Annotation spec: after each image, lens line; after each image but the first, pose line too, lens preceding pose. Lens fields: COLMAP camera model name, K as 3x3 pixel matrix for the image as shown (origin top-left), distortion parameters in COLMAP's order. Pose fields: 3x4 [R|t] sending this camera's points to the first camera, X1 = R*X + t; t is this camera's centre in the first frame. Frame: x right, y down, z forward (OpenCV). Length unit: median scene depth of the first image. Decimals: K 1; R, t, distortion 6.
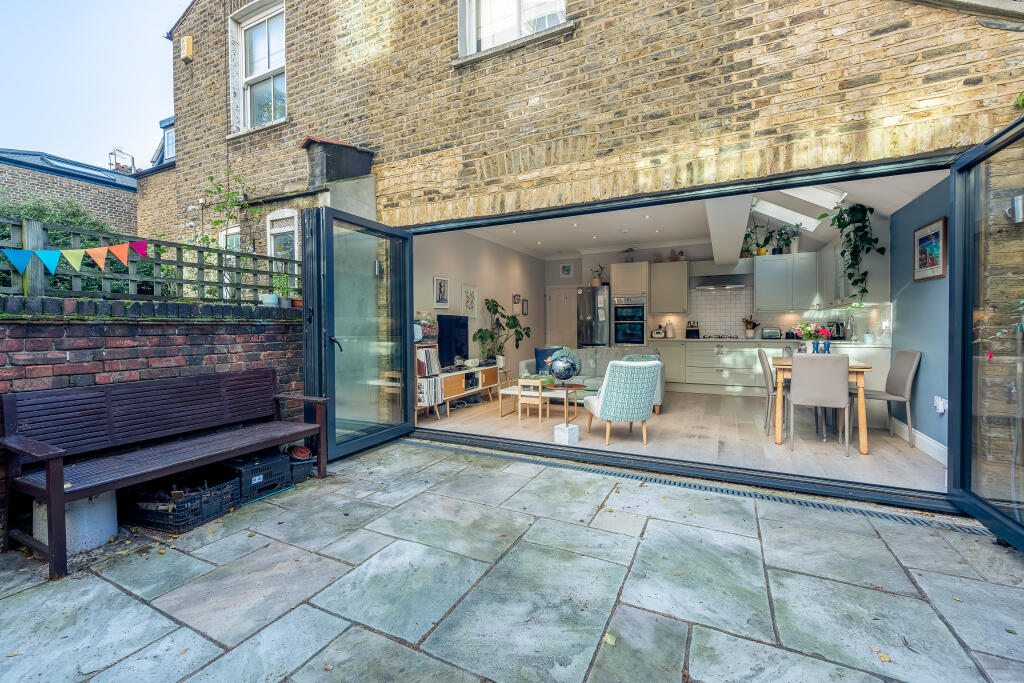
lens RADIAL K [[425.3, 0, 467.9], [0, 425.3, 332.2], [0, 0, 1]] dist [0.000552, 0.000199]
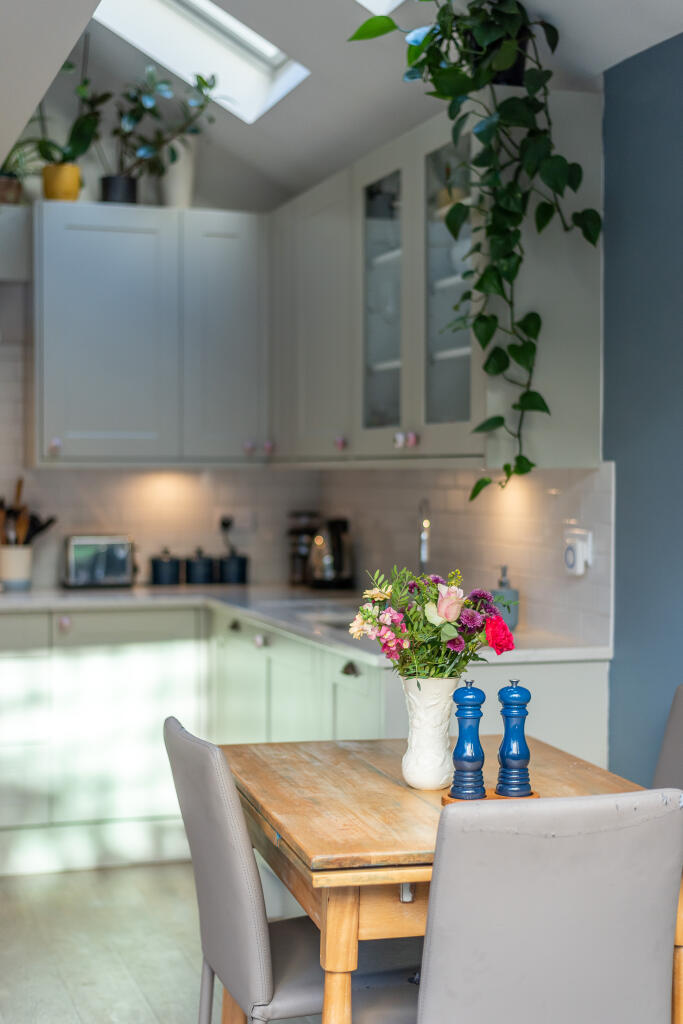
lens RADIAL K [[1628.0, 0, 341.5], [0, 1628.0, 512.0], [0, 0, 1]] dist [0.040964, 0.058321]
pose [[0.649961, -0.013844, 0.759842, 0.158091], [0.003014, 0.999873, 0.015639, -0.036604], [-0.759962, -0.007874, 0.649920, 0.361132]]
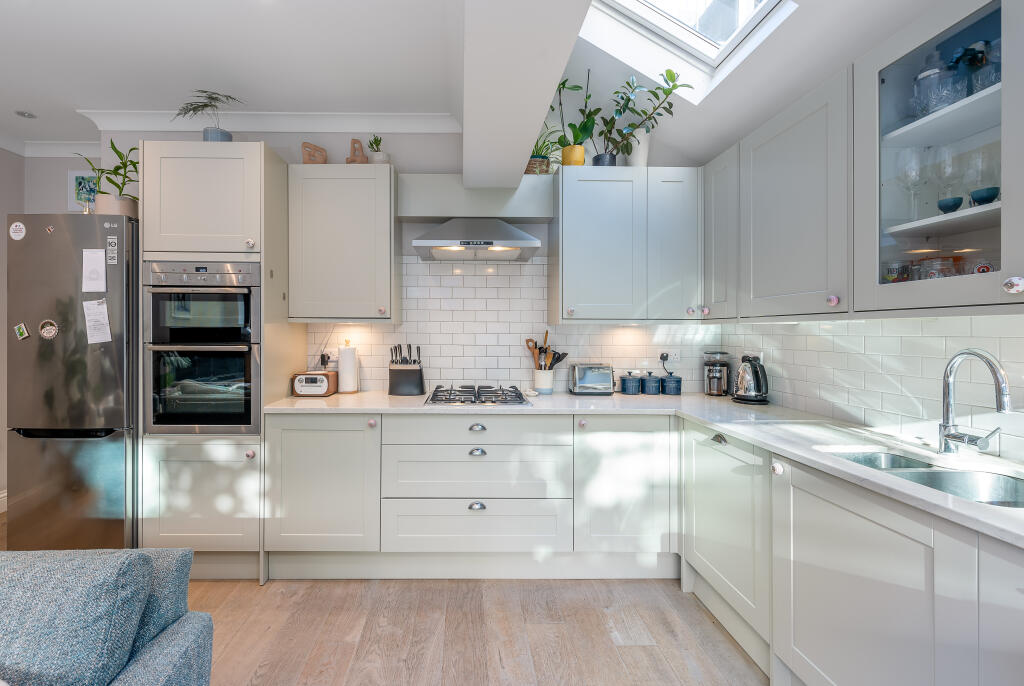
lens RADIAL K [[425.3, 0, 467.9], [0, 425.3, 333.7], [0, 0, 1]] dist [0.000552, 0.000199]
pose [[0.843029, 0.004723, 0.537847, 0.419041], [0.001268, 0.999941, -0.010769, -0.034487], [-0.537866, 0.009761, 0.842974, 0.743350]]
